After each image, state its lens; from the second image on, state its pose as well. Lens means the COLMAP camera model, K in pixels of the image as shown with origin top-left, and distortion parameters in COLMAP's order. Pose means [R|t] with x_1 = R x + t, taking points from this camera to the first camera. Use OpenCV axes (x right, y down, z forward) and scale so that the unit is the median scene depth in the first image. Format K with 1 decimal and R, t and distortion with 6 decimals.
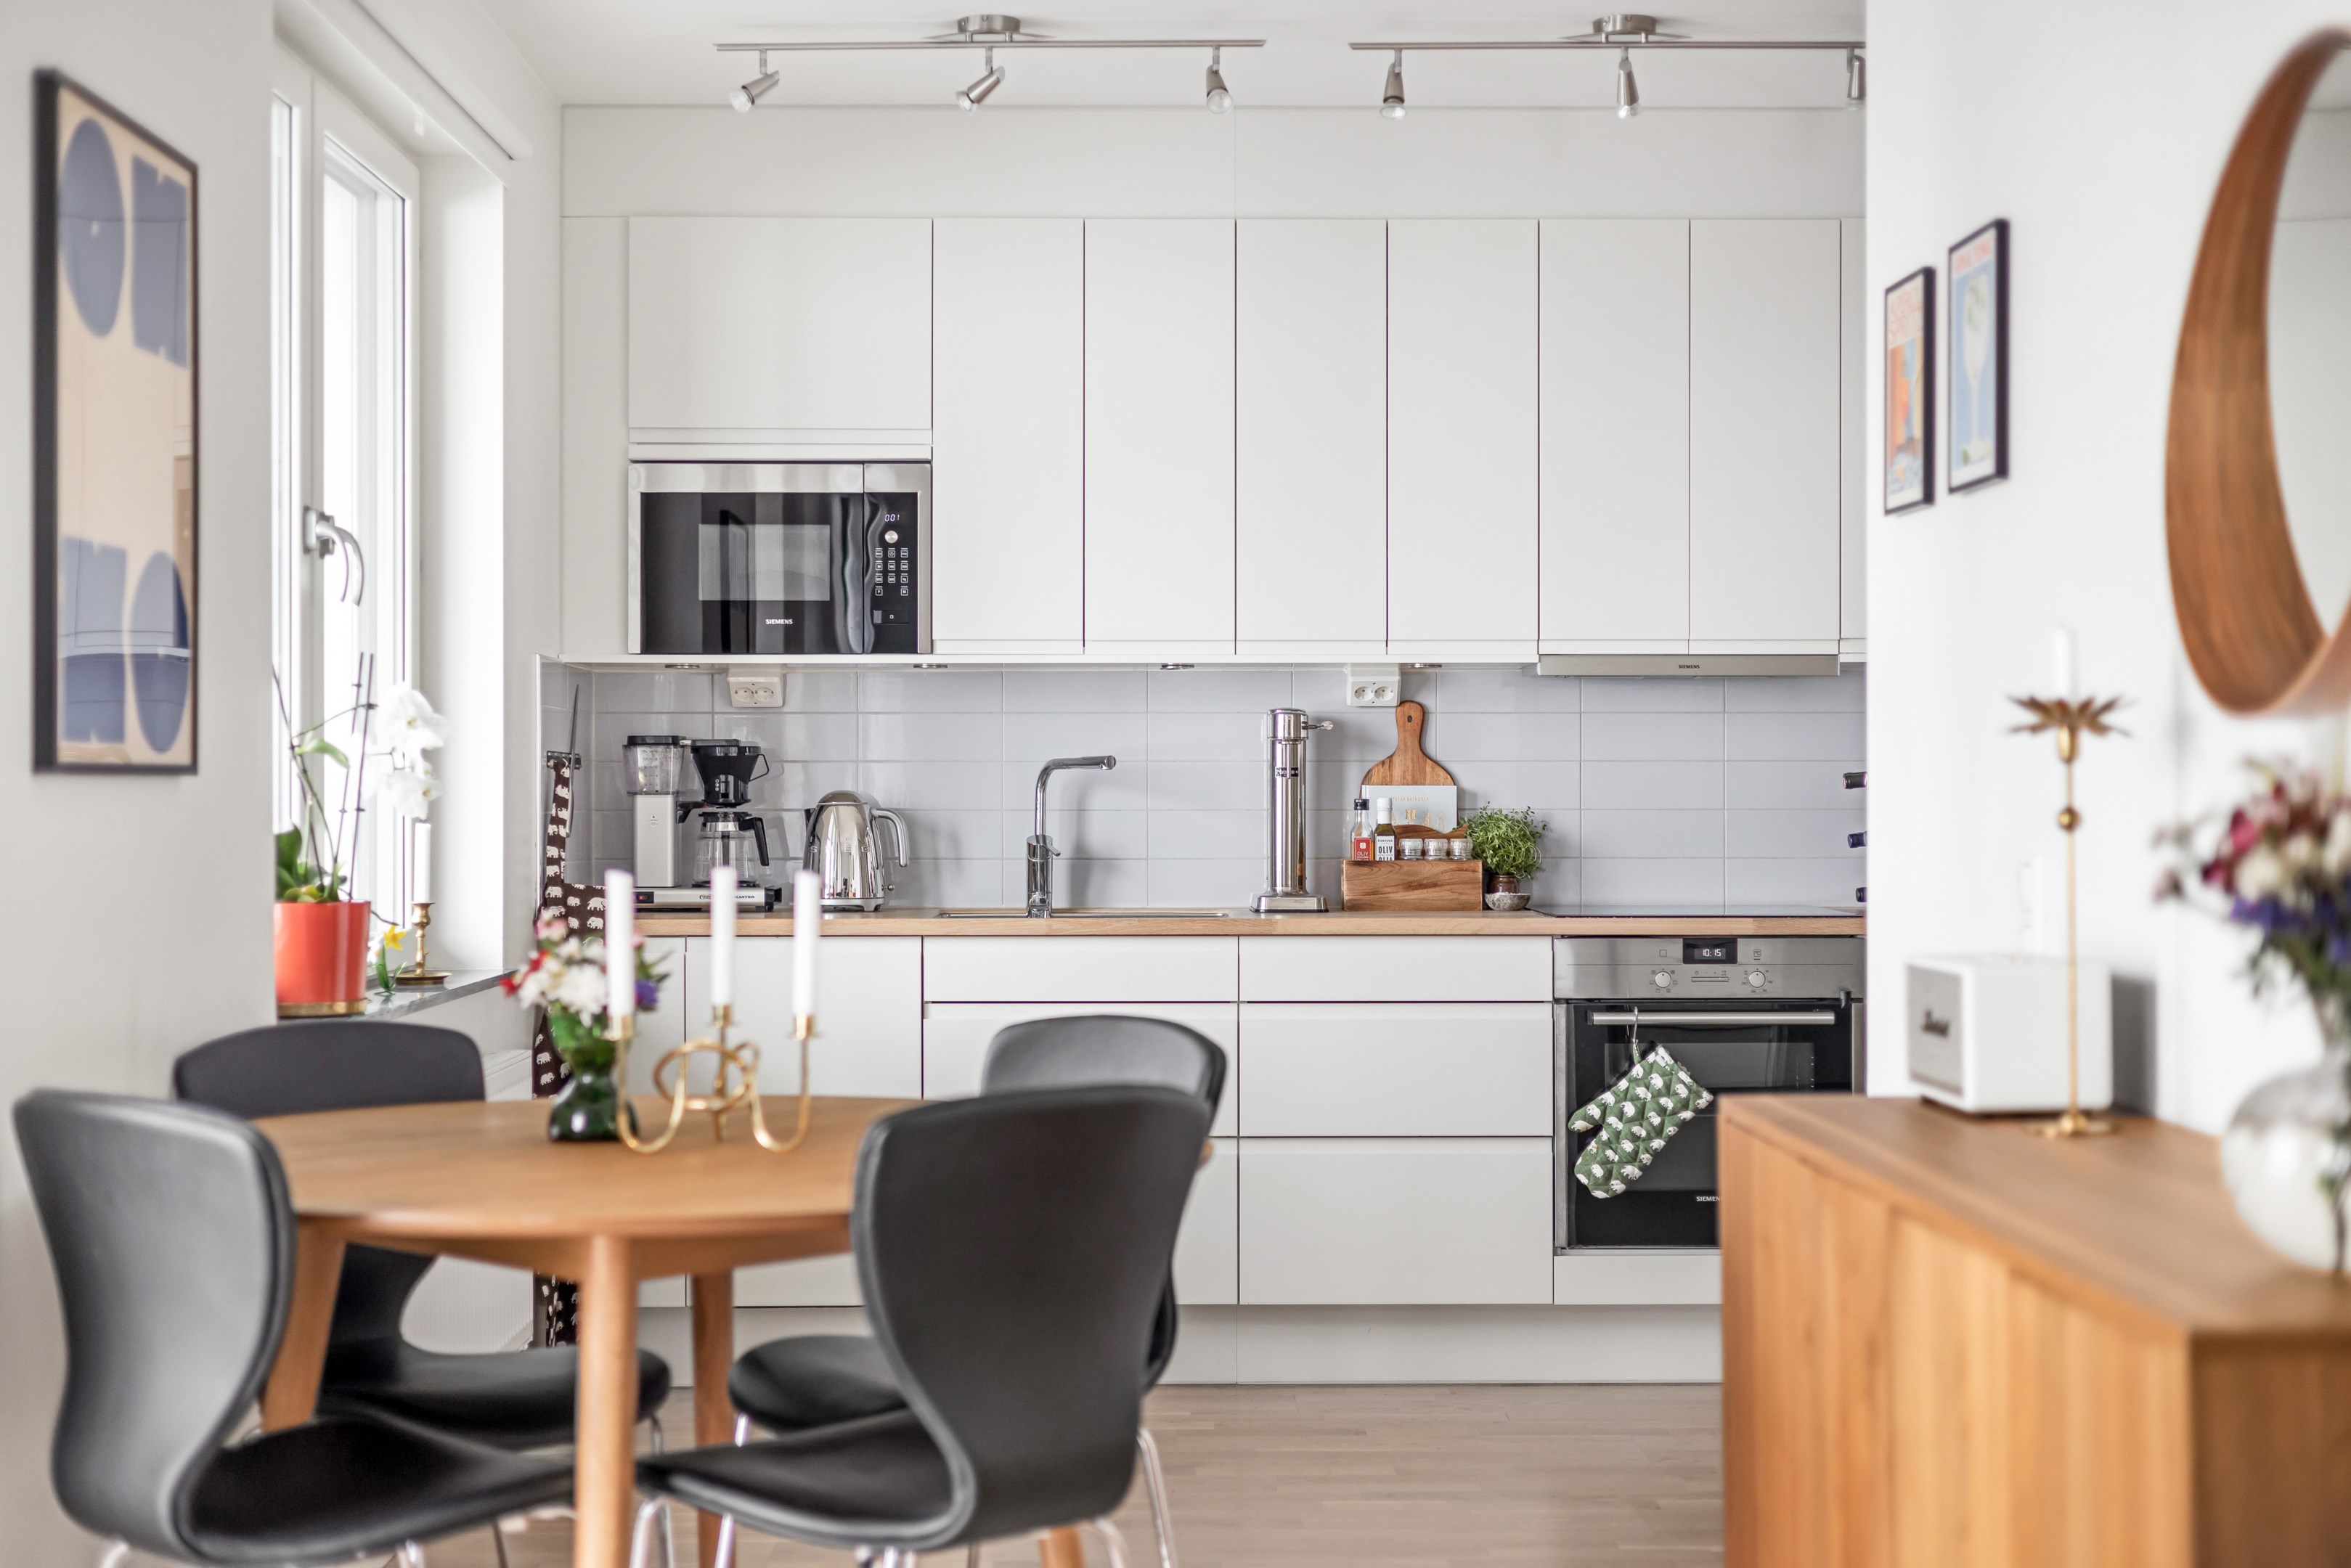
lens RADIAL K [[3161.9, 0, 1175.5], [0, 3161.9, 784.0], [0, 0, 1]] dist [-0.009693, -0.012658]
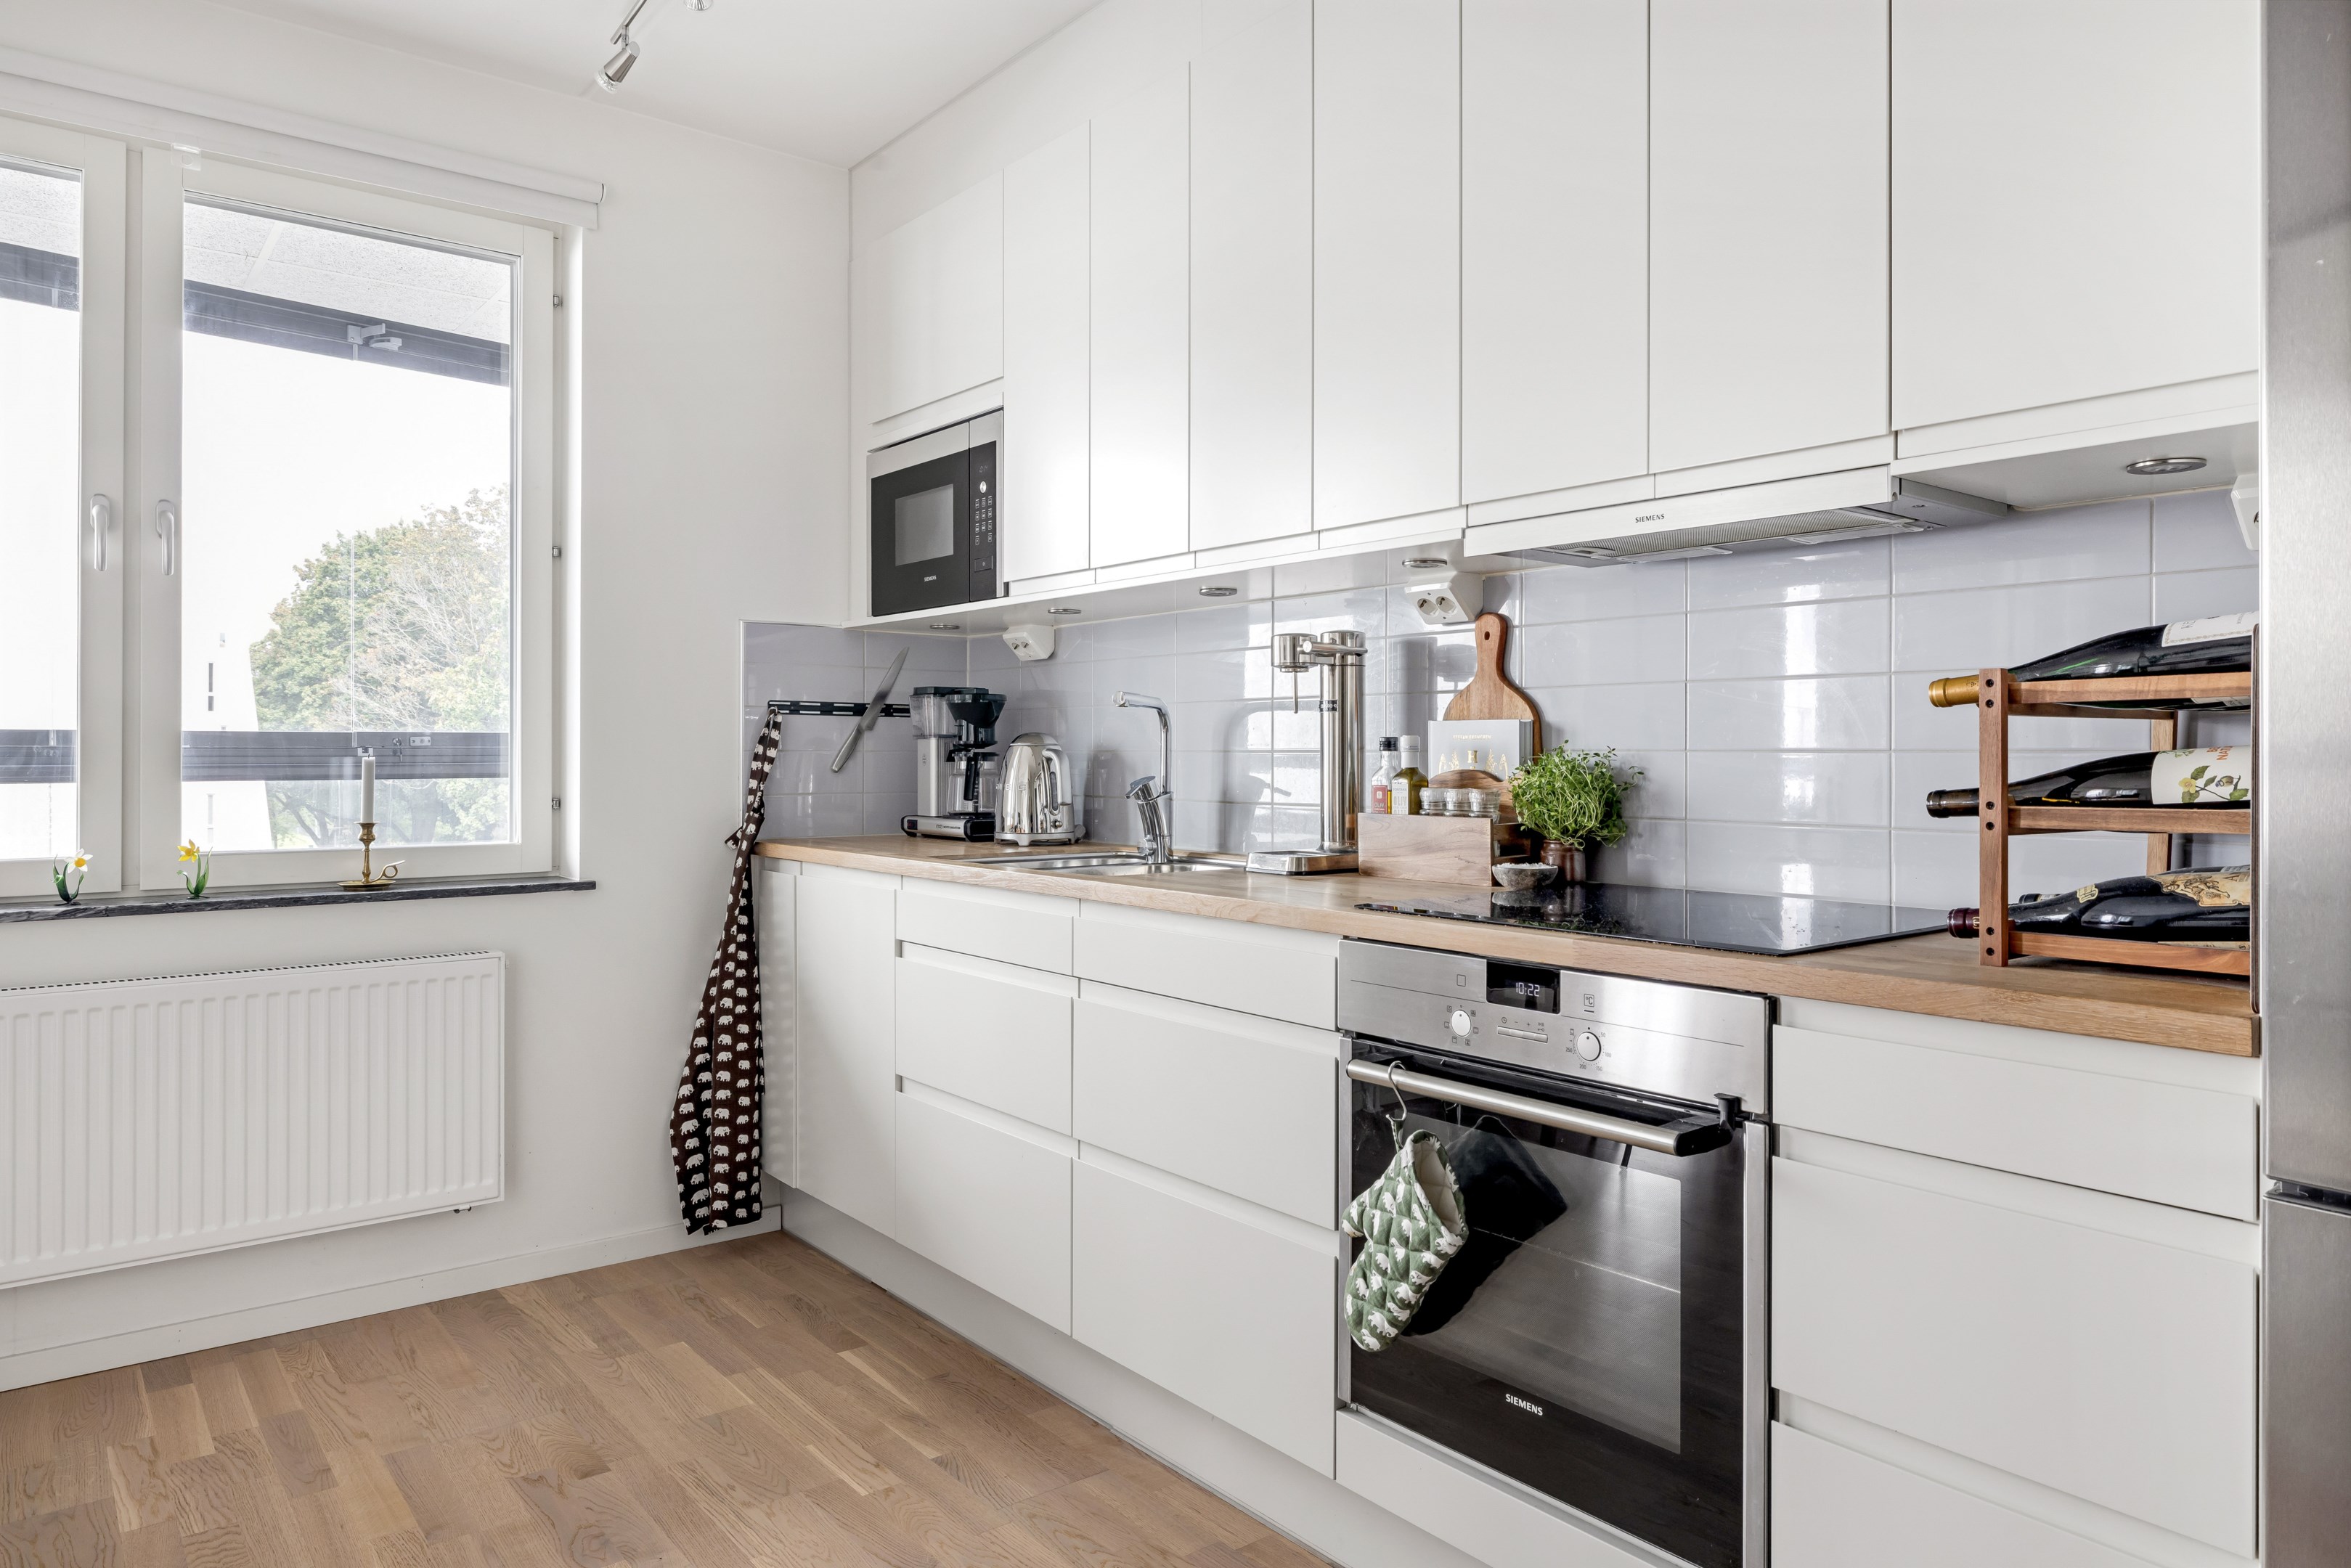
lens RADIAL K [[1489.6, 0, 1182.5], [0, 1489.6, 751.3], [0, 0, 1]] dist [-0.002084, 0.003630]
pose [[0.619841, -0.000186, -0.784728, 0.334601], [-0.000672, 0.999999, -0.000769, 0.008961], [0.784727, 0.001004, 0.619840, 0.748142]]
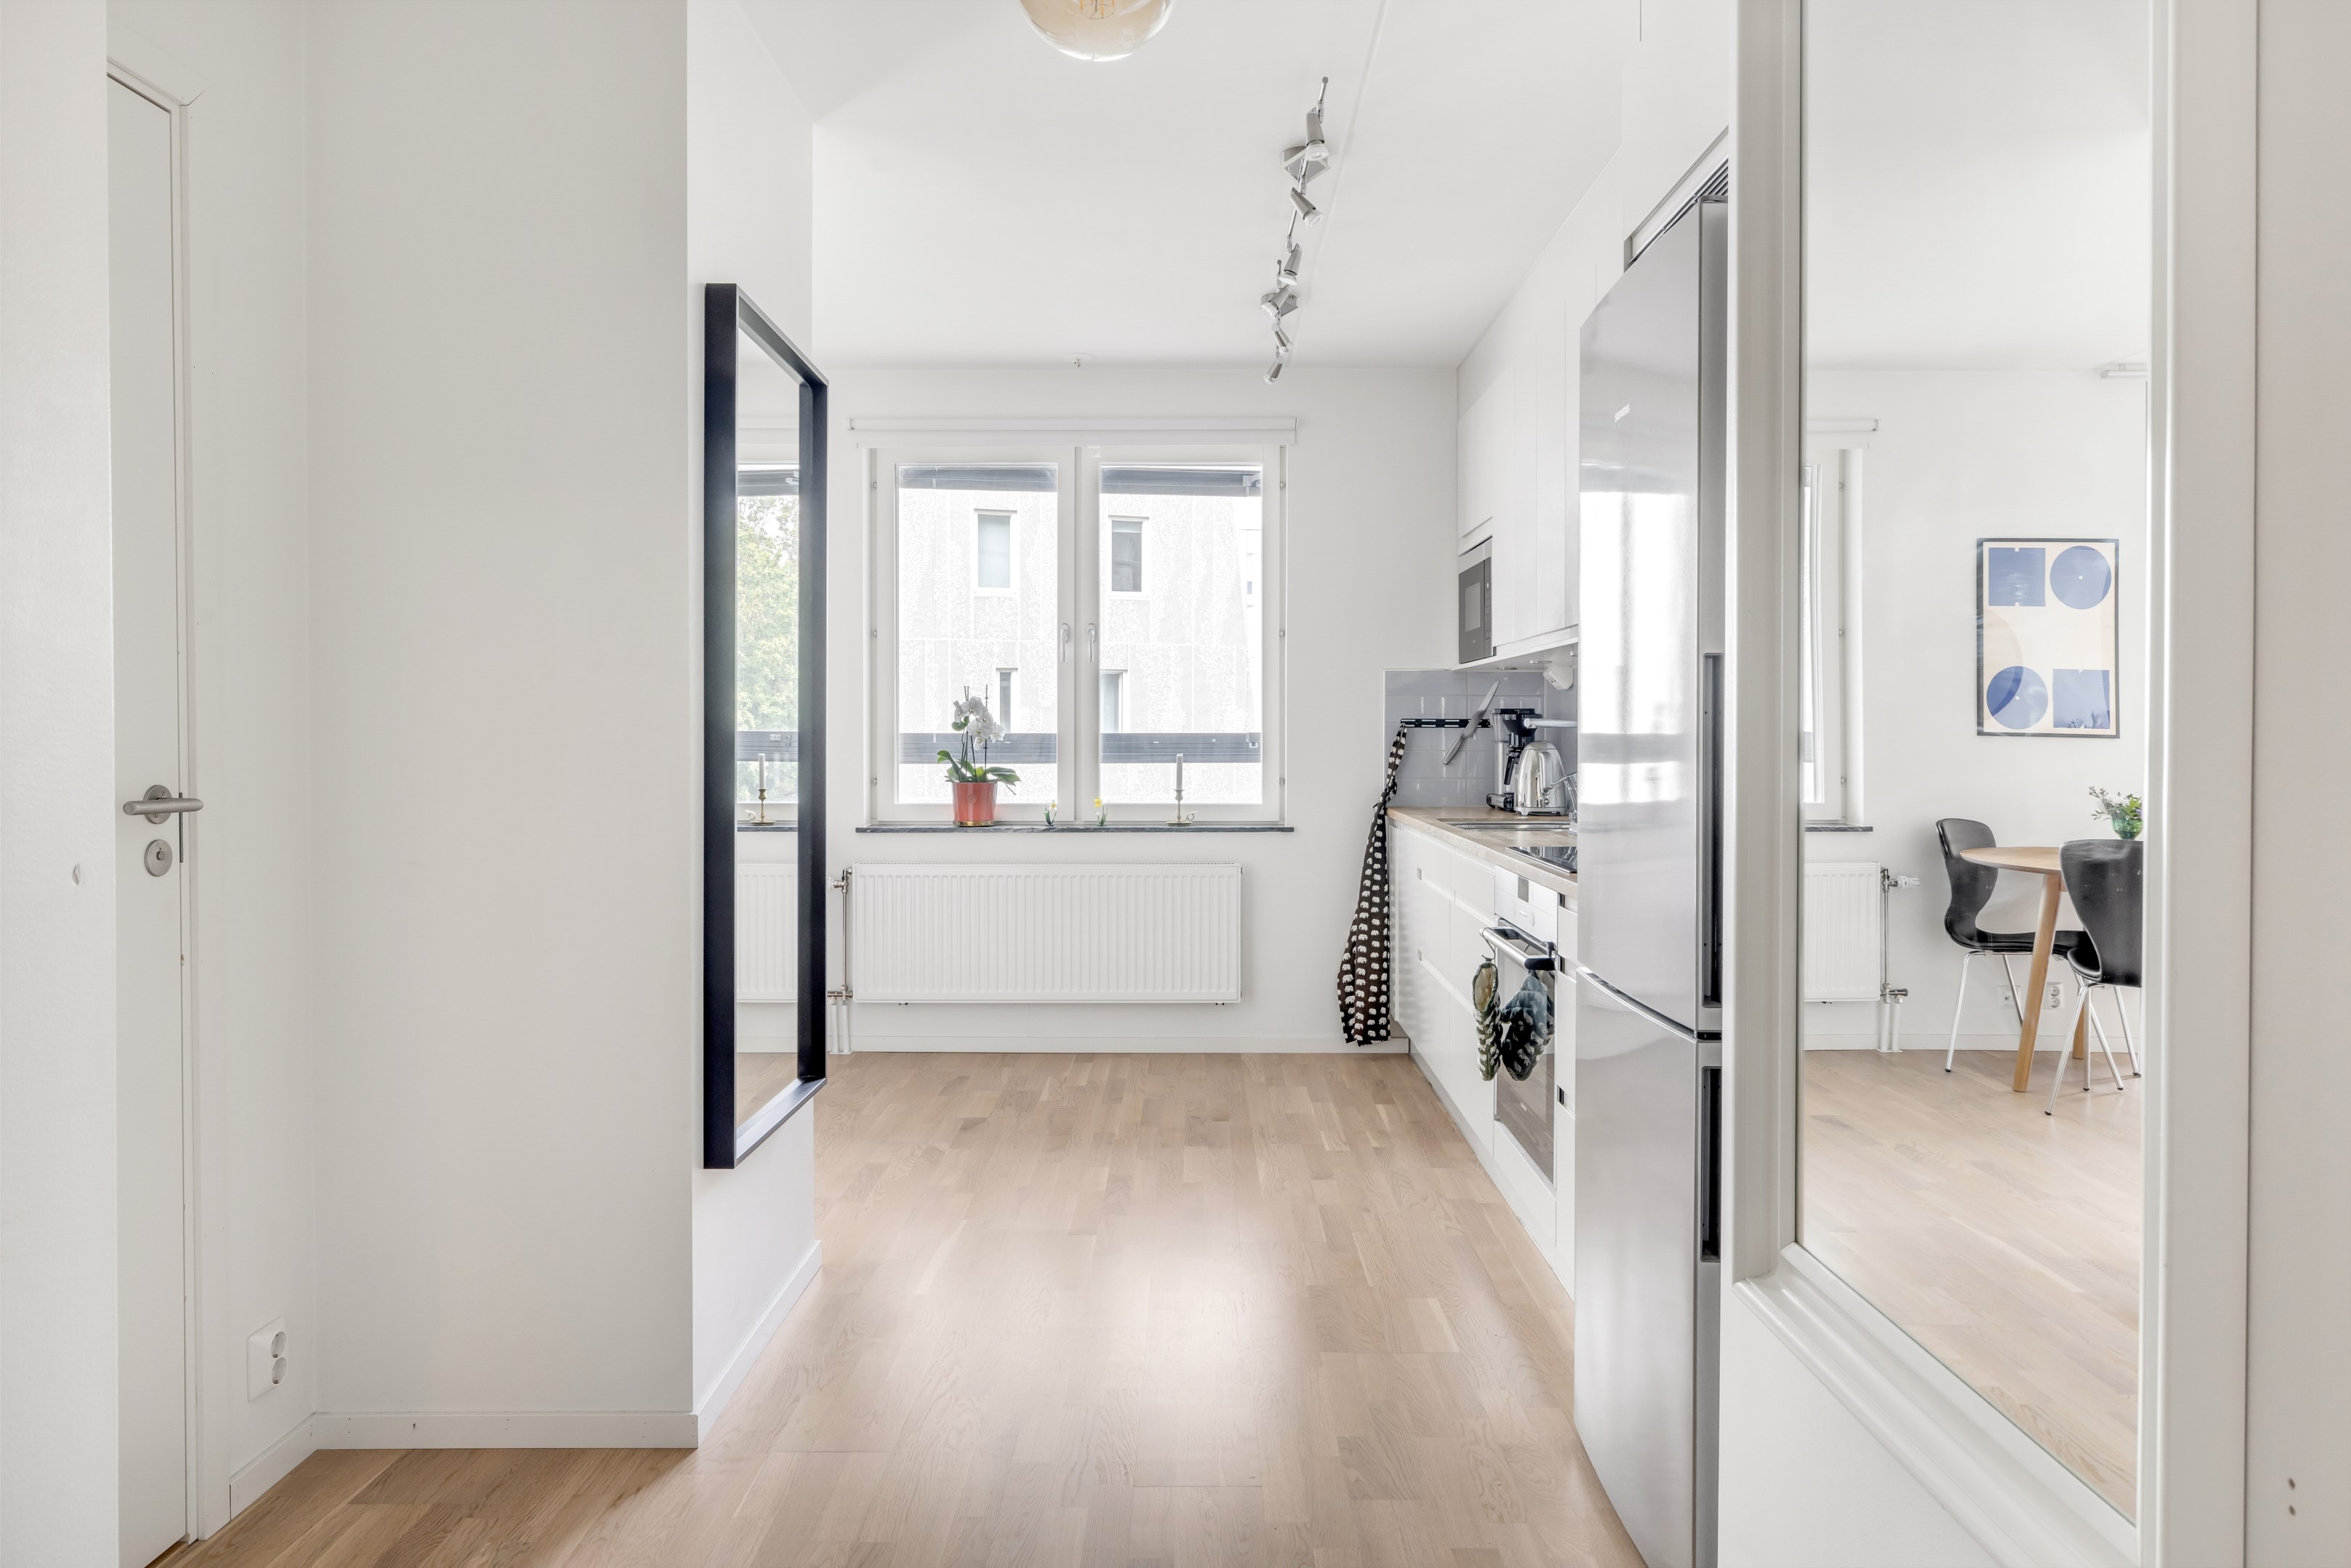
lens RADIAL K [[1489.6, 0, 1182.5], [0, 1489.6, 751.3], [0, 0, 1]] dist [-0.002084, 0.003630]
pose [[-0.013142, 0.016904, -0.999771, 0.681214], [0.001975, 0.999856, 0.016879, -0.006101], [0.999912, -0.001753, -0.013174, 0.852745]]
